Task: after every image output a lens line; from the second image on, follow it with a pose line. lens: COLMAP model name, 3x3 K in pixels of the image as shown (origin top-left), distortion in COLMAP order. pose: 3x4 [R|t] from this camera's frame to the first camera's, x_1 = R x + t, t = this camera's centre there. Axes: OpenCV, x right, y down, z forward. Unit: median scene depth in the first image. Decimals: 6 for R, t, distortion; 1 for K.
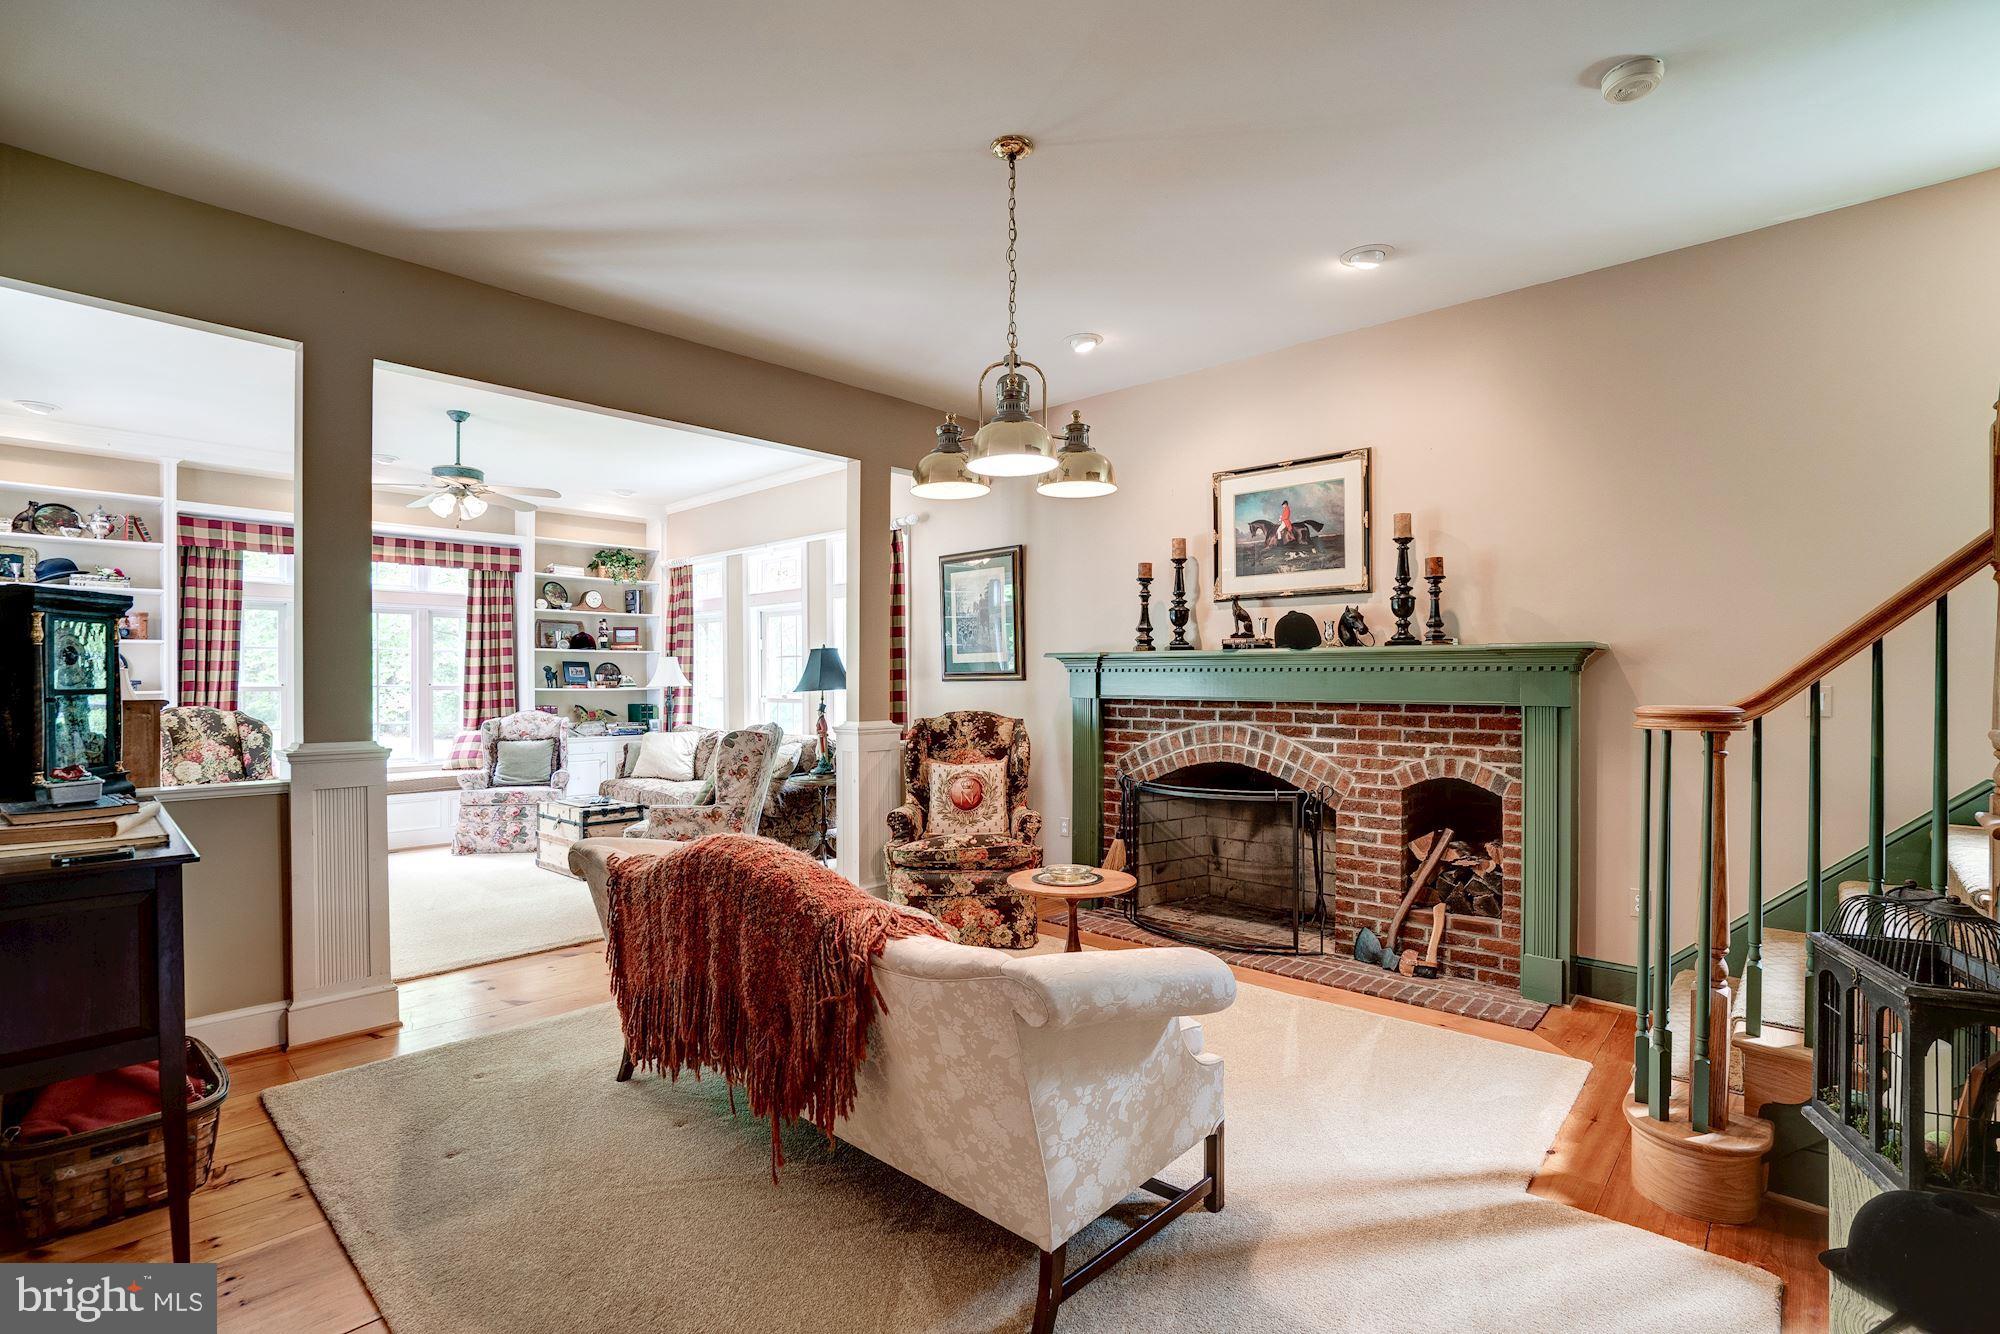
lens RADIAL K [[926.1, 0, 994.7], [0, 926.1, 676.6], [0, 0, 1]] dist [-0.056080, 0.026554]
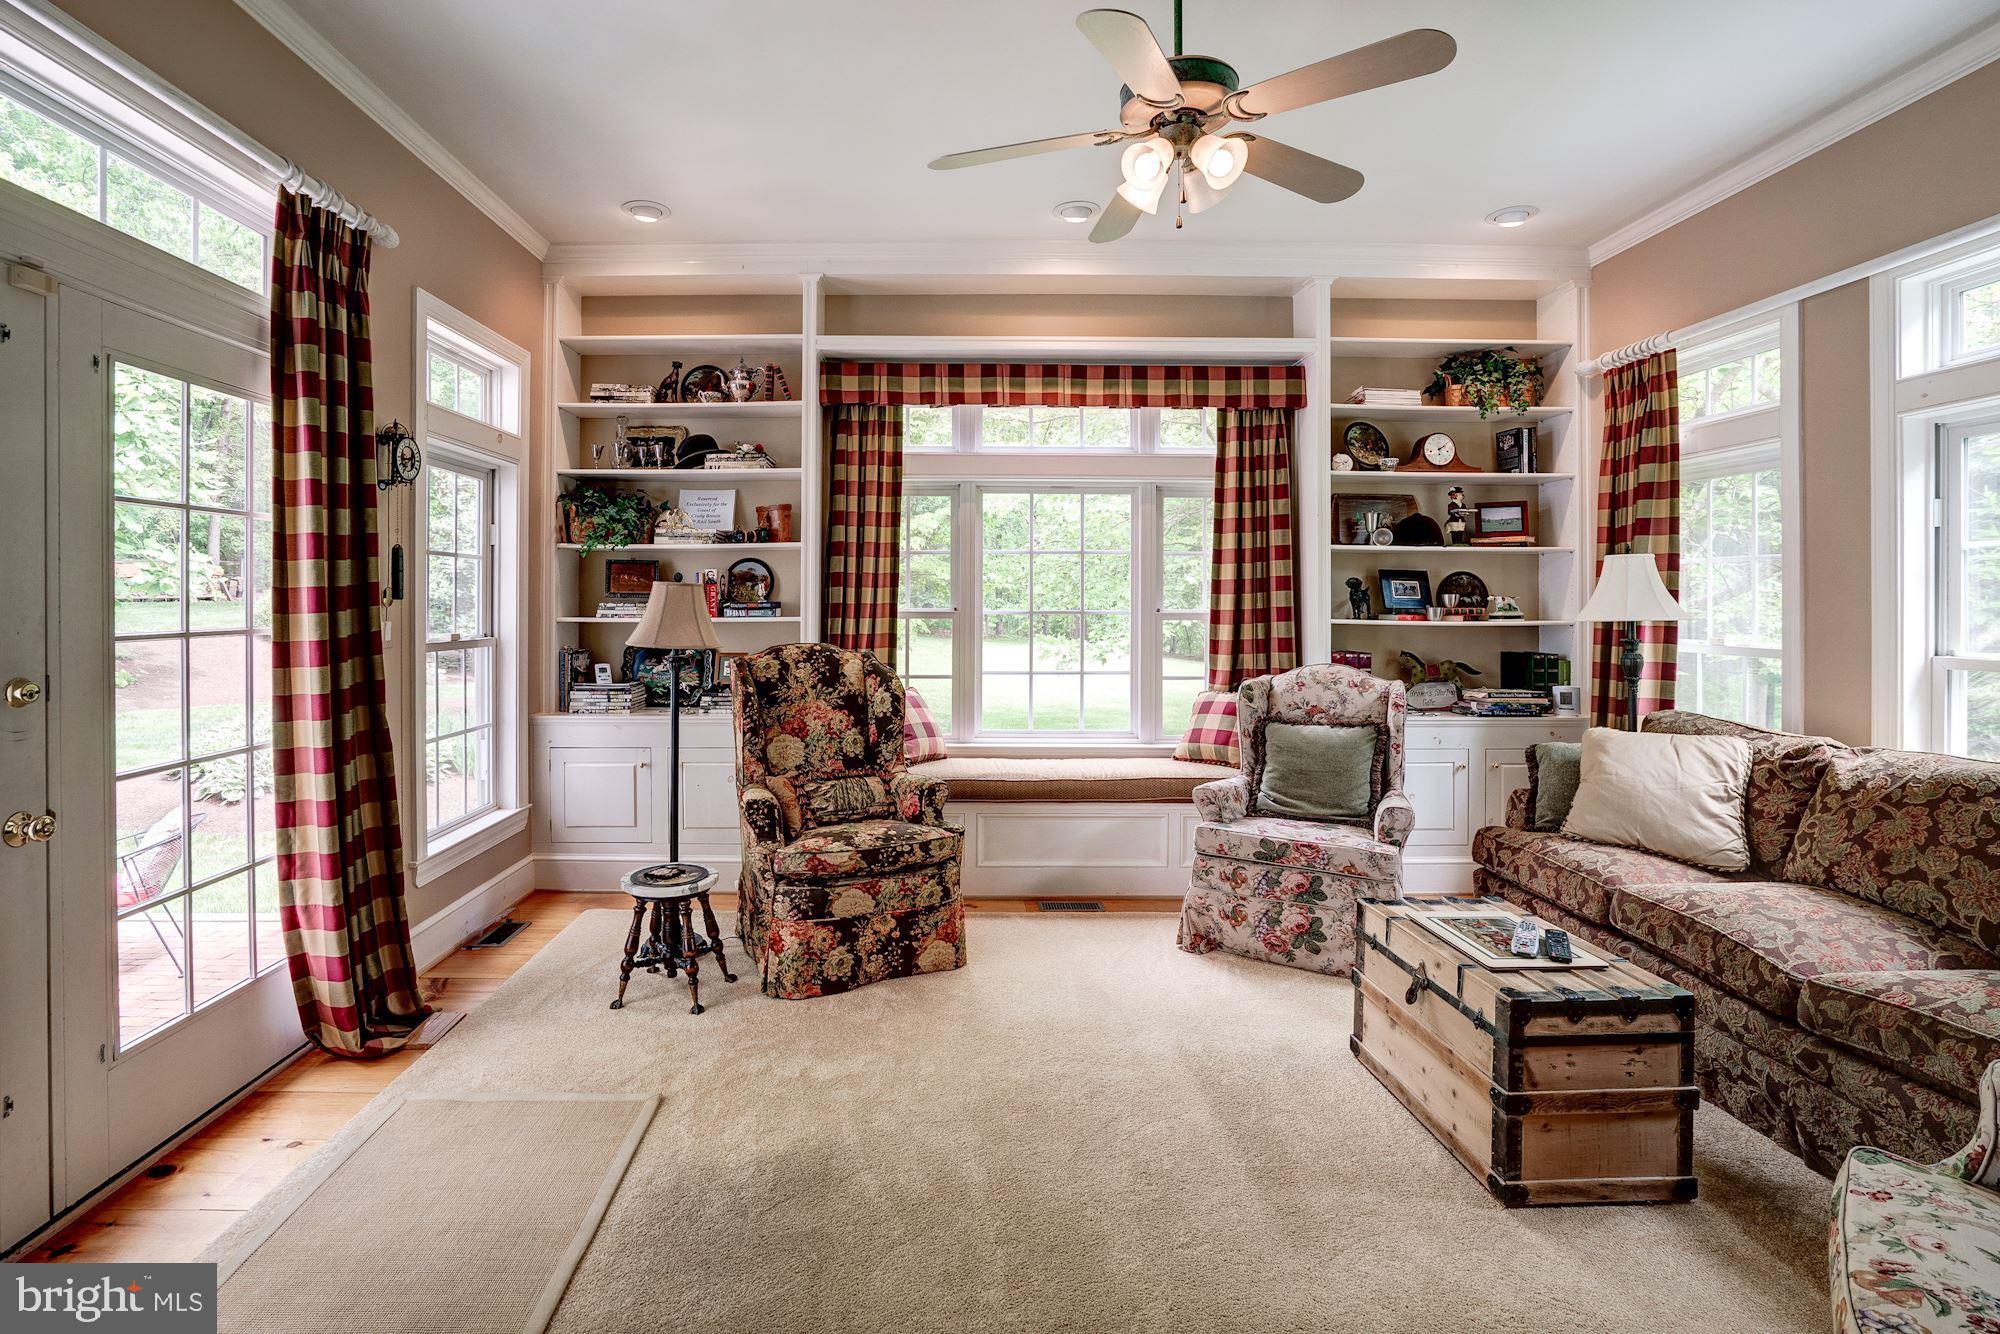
lens RADIAL K [[955.0, 0, 935.4], [0, 955.0, 603.1], [0, 0, 1]] dist [-0.044554, 0.015552]
pose [[0.678067, 0.006167, -0.734974, -0.294933], [-0.002758, 0.999979, 0.005846, 0.000547], [0.734995, -0.001937, 0.678070, 0.530569]]
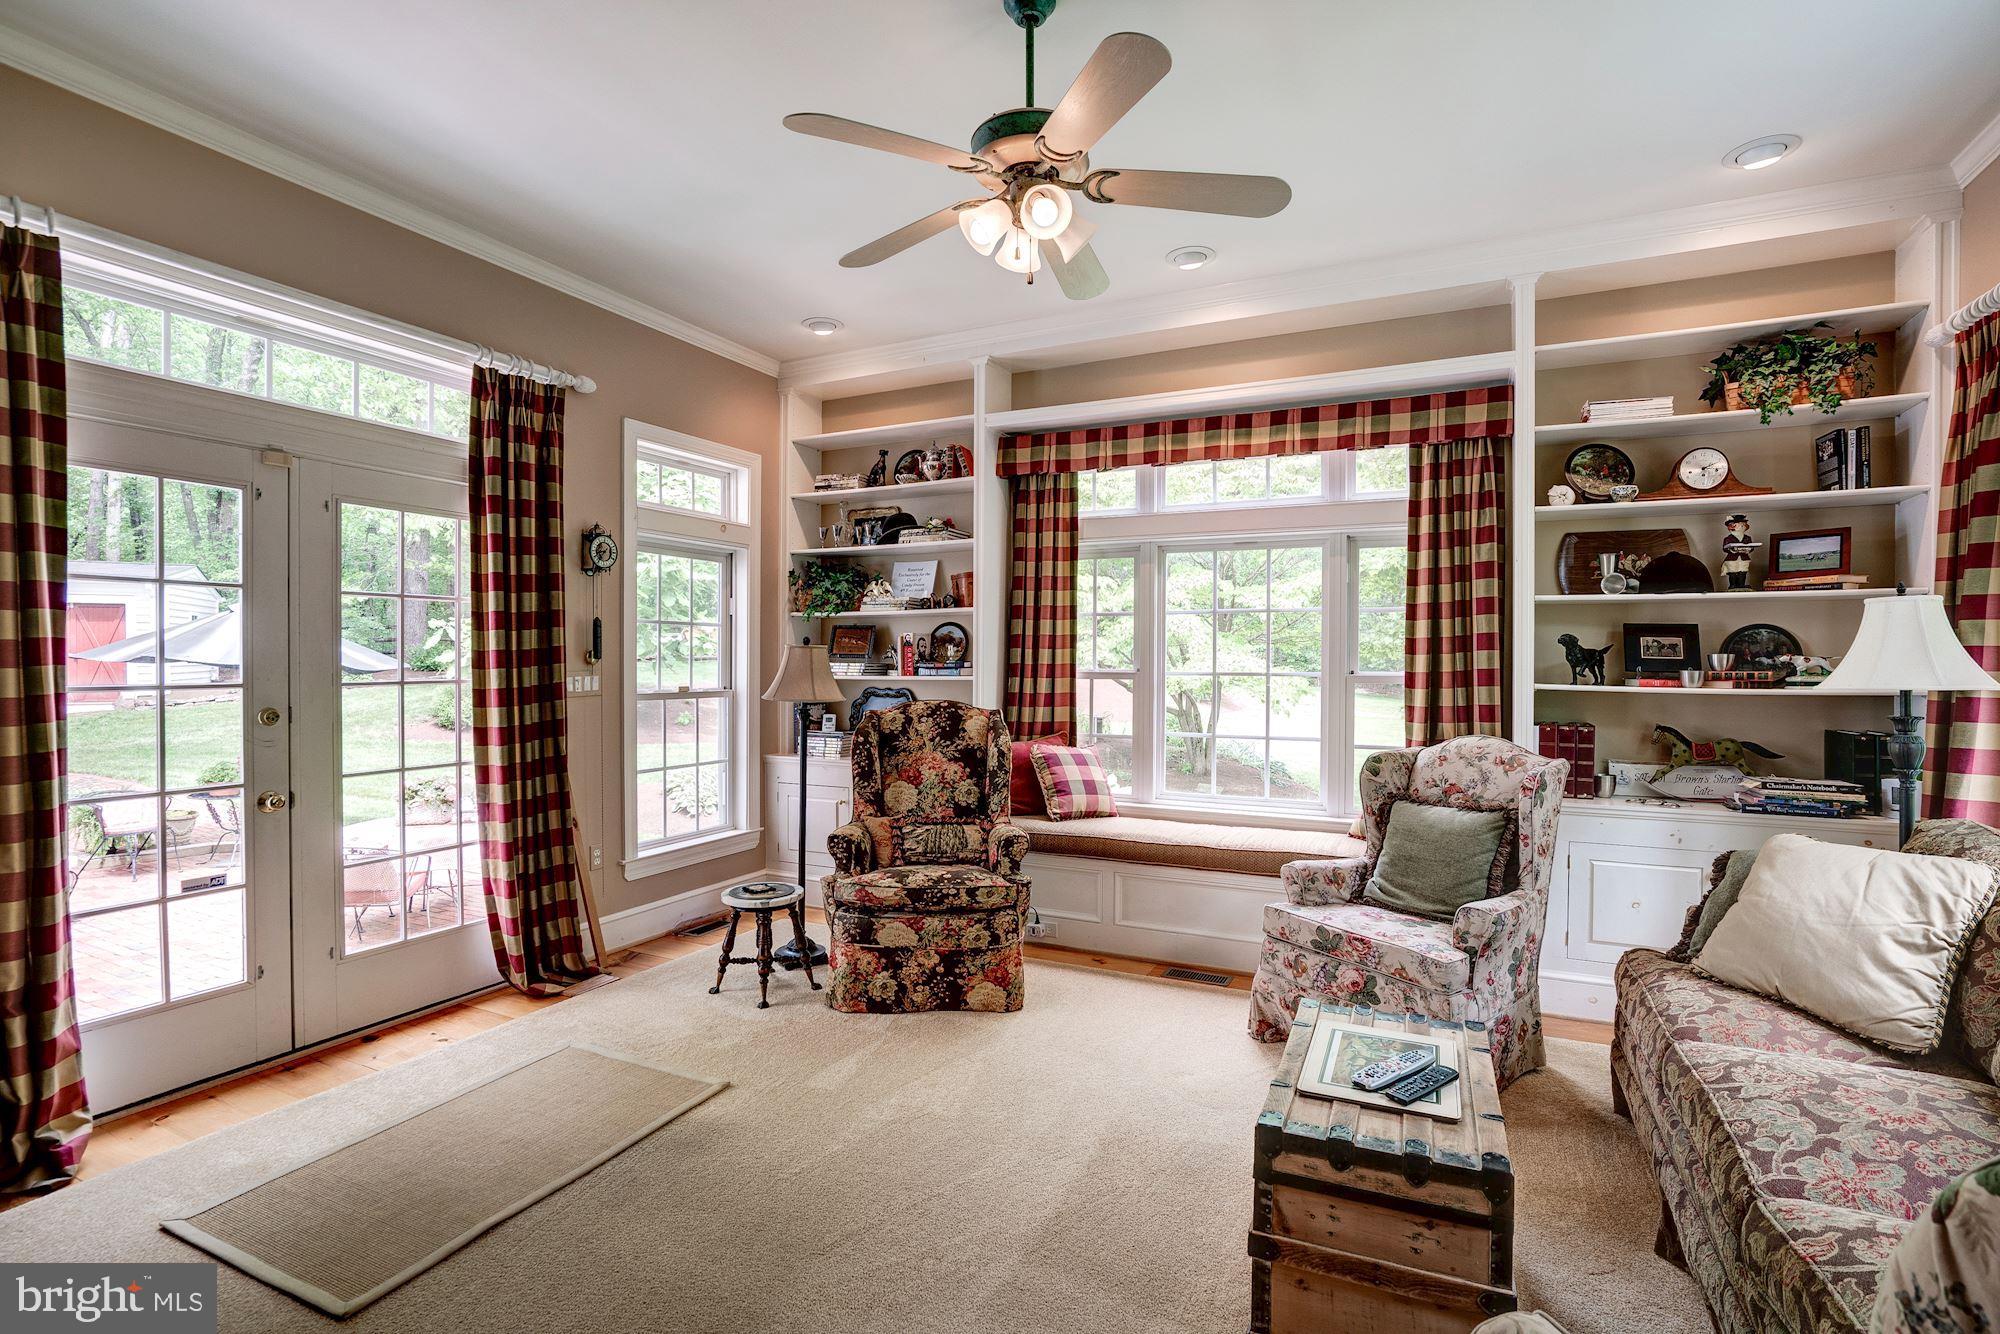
lens RADIAL K [[926.1, 0, 994.7], [0, 926.1, 676.6], [0, 0, 1]] dist [-0.056080, 0.026554]
pose [[0.284817, 0.019961, -0.958374, -0.174710], [-0.002447, 0.999795, 0.020096, 0.000618], [0.958579, -0.003379, 0.284808, 0.724324]]
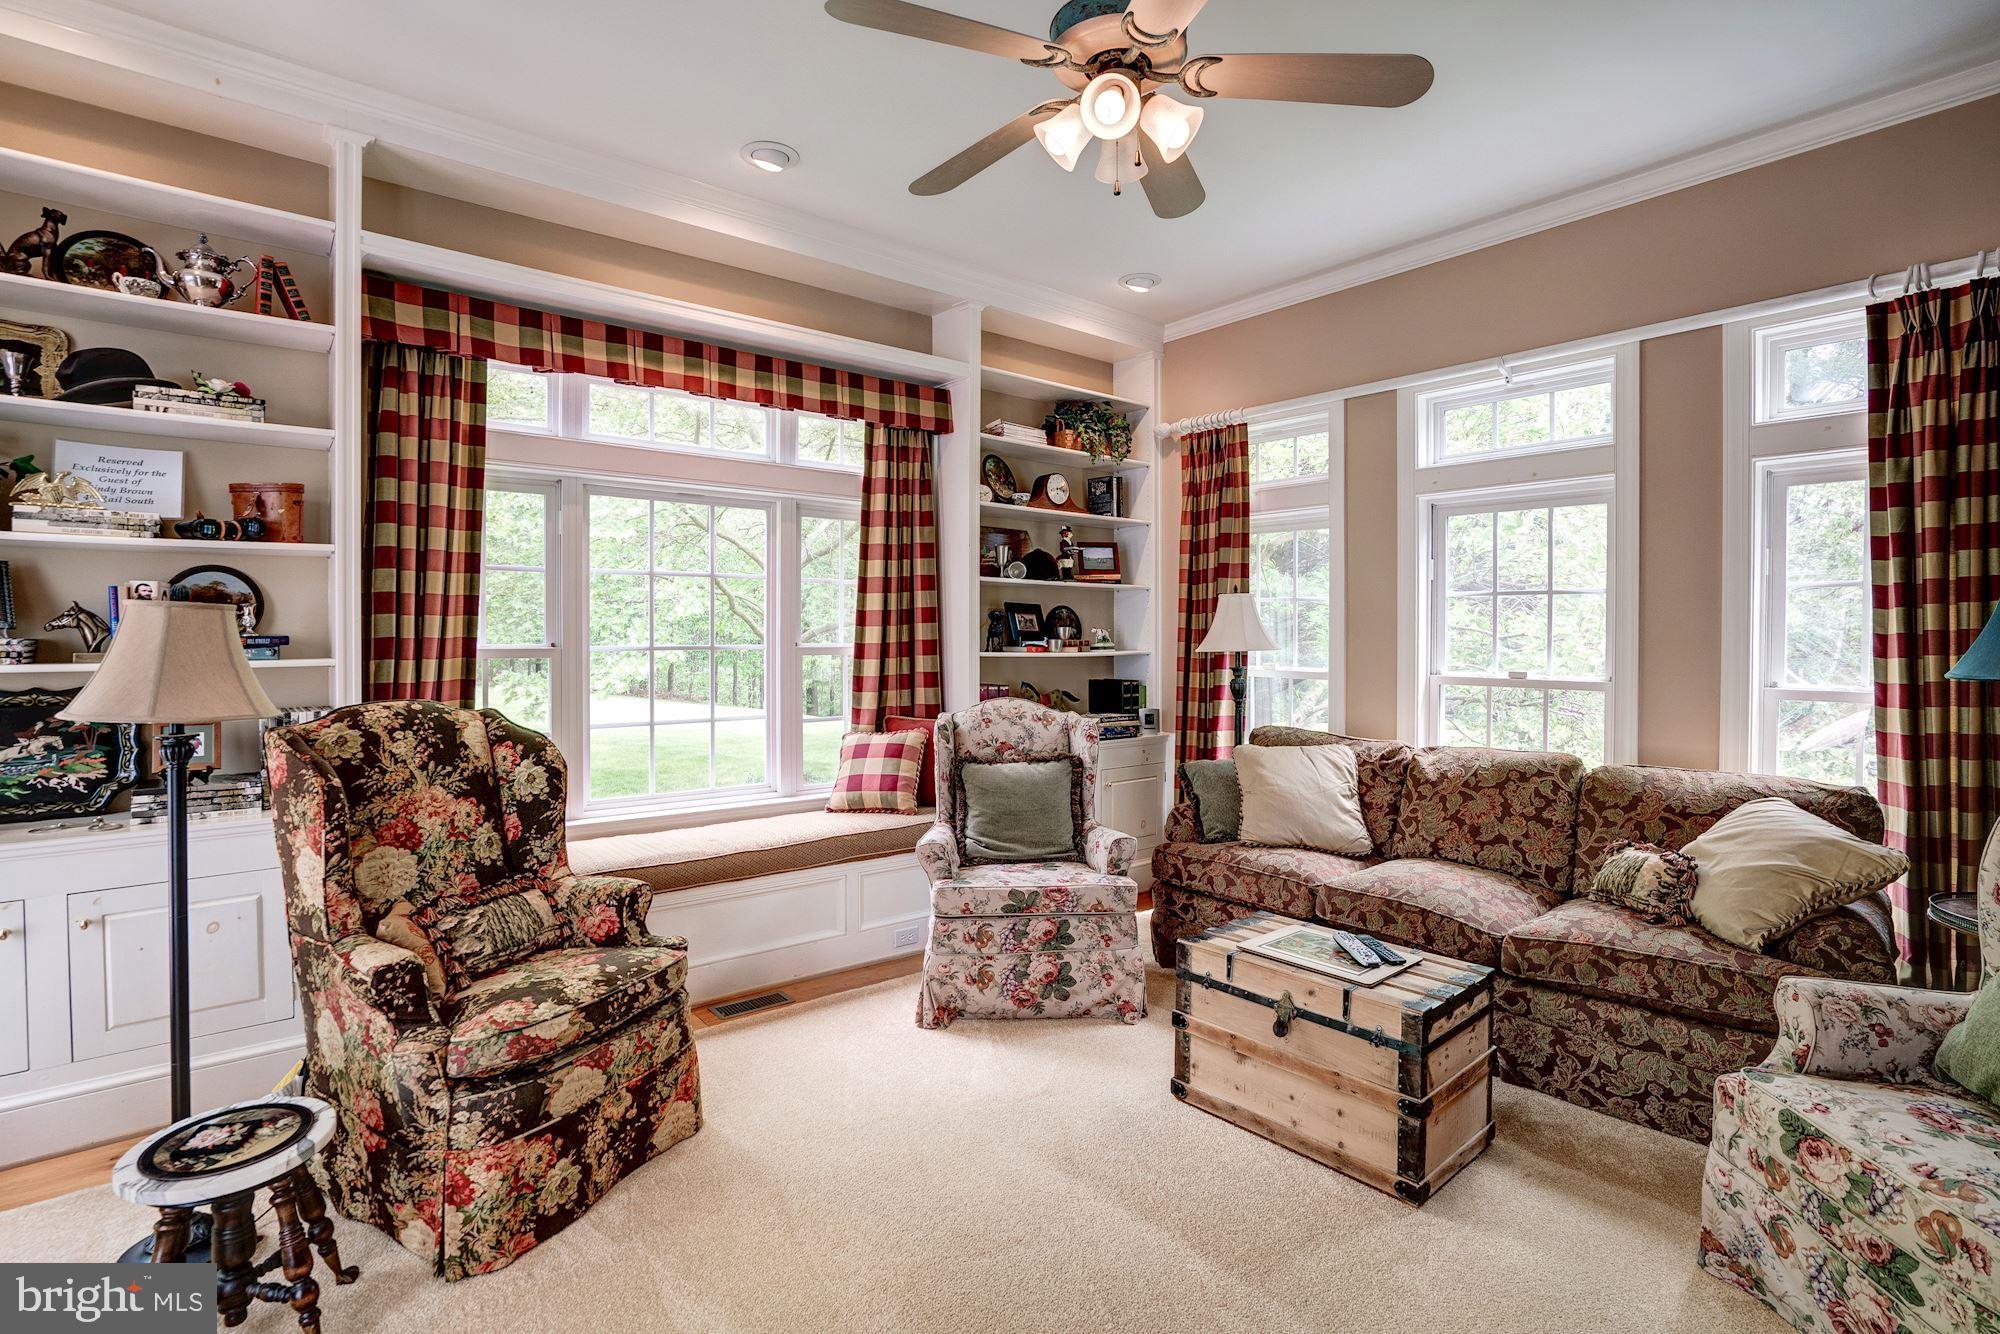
lens RADIAL K [[955.9, 0, 1002.0], [0, 955.9, 644.2], [0, 0, 1]] dist [-0.060043, 0.031836]
pose [[0.989979, 0.007563, -0.141009, -0.483016], [-0.005536, 0.999876, 0.014761, -0.000258], [0.141103, -0.013832, 0.989898, 0.534713]]
